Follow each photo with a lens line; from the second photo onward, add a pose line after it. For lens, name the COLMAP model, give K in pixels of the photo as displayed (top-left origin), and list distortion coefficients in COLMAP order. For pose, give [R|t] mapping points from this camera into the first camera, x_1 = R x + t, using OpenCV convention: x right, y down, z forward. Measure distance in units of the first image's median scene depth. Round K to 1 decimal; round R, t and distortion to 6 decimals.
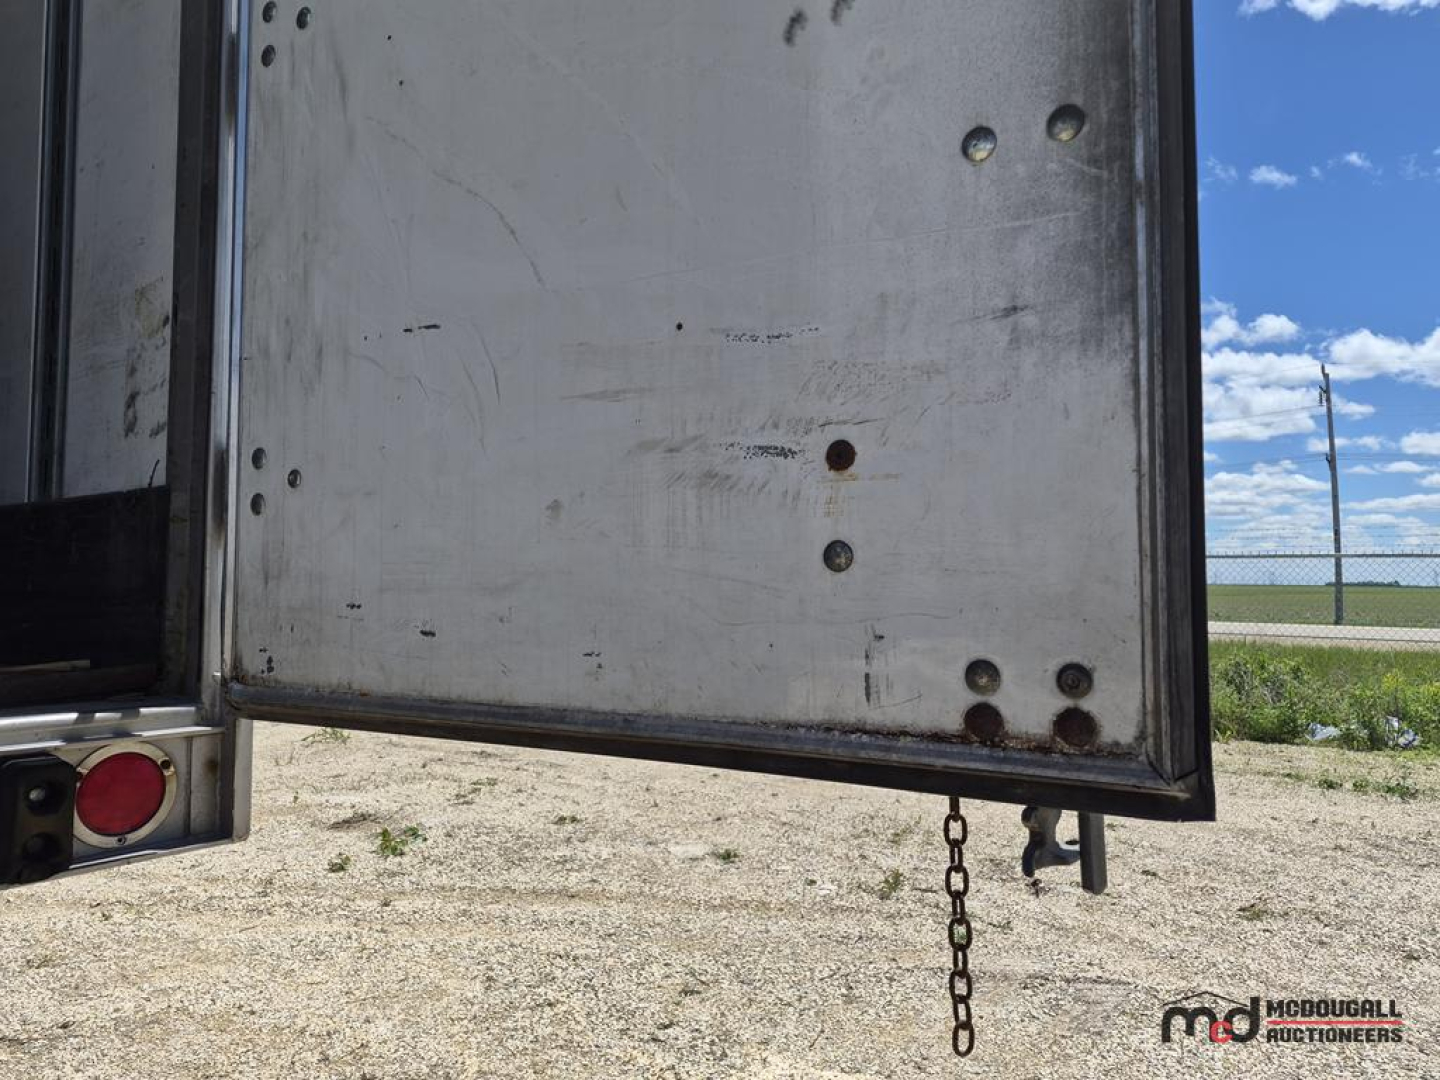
lens RADIAL K [[975.1, 0, 756.7], [0, 975.1, 535.1], [0, 0, 1]] dist [0.046363, -0.066435]
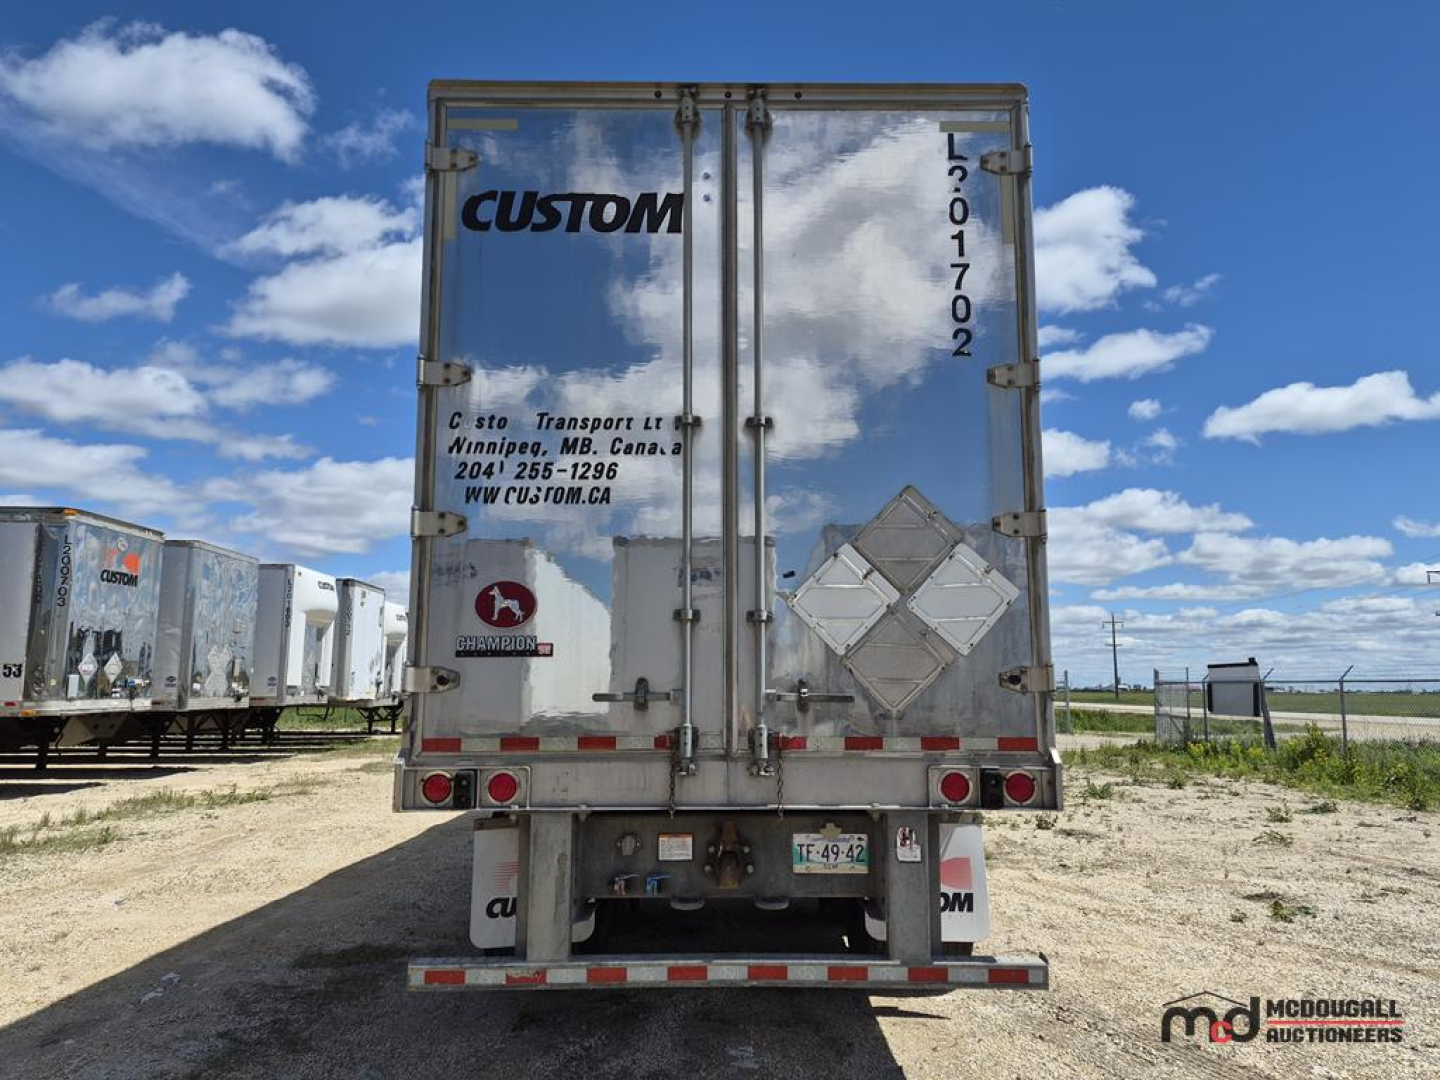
lens RADIAL K [[995.1, 0, 724.4], [0, 995.1, 548.5], [0, 0, 1]] dist [0.127858, -0.178313]
pose [[0.553903, -0.124029, -0.823291, 0.420632], [0.037409, 0.991551, -0.124209, -0.029729], [0.831740, 0.038001, 0.553863, -0.418748]]
